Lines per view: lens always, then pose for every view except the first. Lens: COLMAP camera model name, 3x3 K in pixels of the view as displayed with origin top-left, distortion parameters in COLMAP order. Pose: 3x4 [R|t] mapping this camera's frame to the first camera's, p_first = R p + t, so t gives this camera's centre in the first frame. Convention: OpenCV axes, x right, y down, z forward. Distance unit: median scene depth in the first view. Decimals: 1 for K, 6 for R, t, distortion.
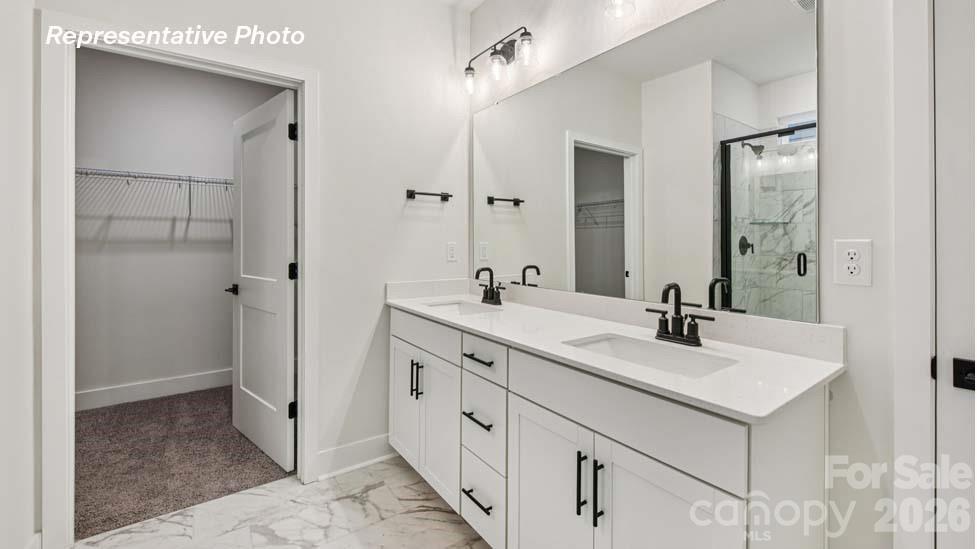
lens RADIAL K [[414.7, 0, 489.7], [0, 414.7, 246.6], [0, 0, 1]] dist [-0.002788, -0.000394]
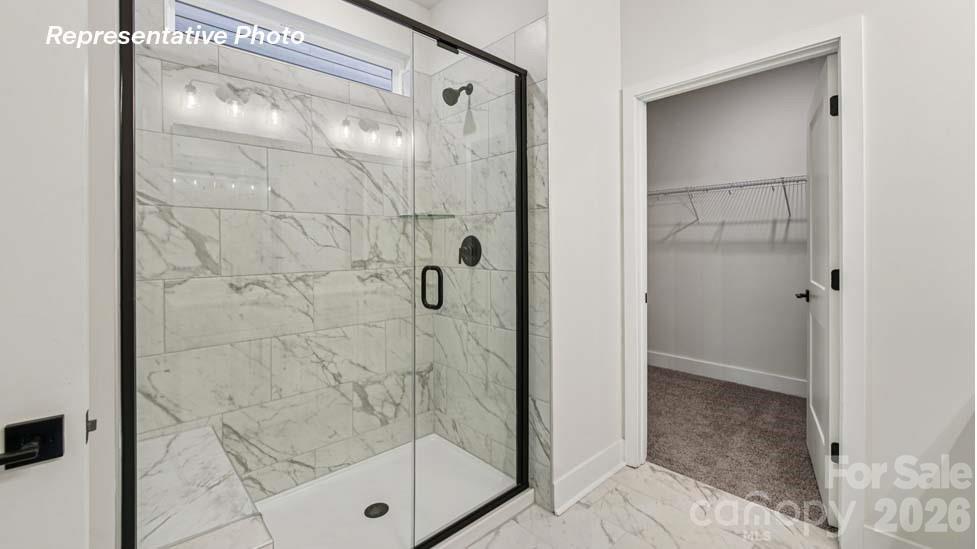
lens RADIAL K [[407.2, 0, 490.8], [0, 407.2, 243.7], [0, 0, 1]] dist [-0.001102, -0.000195]
pose [[0.132591, -0.006508, -0.991149, 0.204705], [-0.005327, 0.999959, -0.007279, 0.001044], [0.991157, 0.006245, 0.132551, 0.219247]]
